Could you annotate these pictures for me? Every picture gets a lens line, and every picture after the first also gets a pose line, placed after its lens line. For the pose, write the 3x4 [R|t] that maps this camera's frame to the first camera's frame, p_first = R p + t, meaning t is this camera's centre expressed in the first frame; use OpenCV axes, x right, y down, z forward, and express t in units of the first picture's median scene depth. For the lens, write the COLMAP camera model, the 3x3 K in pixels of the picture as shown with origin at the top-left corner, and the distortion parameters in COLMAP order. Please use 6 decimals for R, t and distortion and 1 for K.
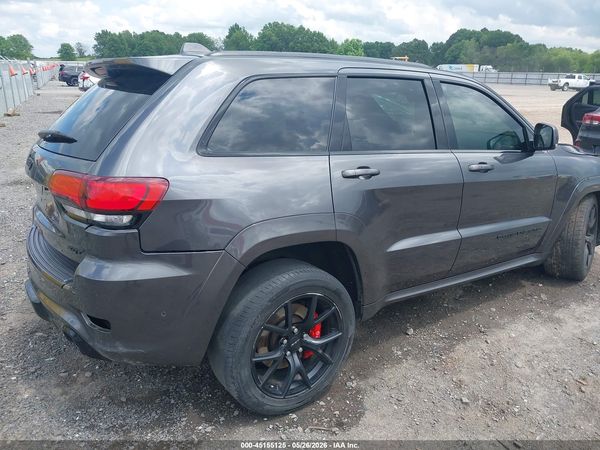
lens RADIAL K [[472.8, 0, 306.2], [0, 472.8, 224.2], [0, 0, 1]] dist [0.004123, -0.011549]
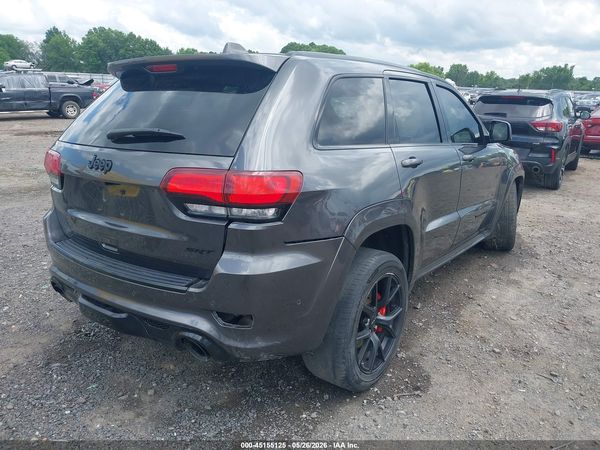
lens RADIAL K [[472.8, 0, 306.2], [0, 472.8, 224.2], [0, 0, 1]] dist [0.004123, -0.011549]
pose [[0.945968, -0.081260, 0.313914, -0.469861], [0.087414, 0.996157, -0.005555, 0.020822], [-0.312256, 0.032695, 0.949435, 0.010404]]
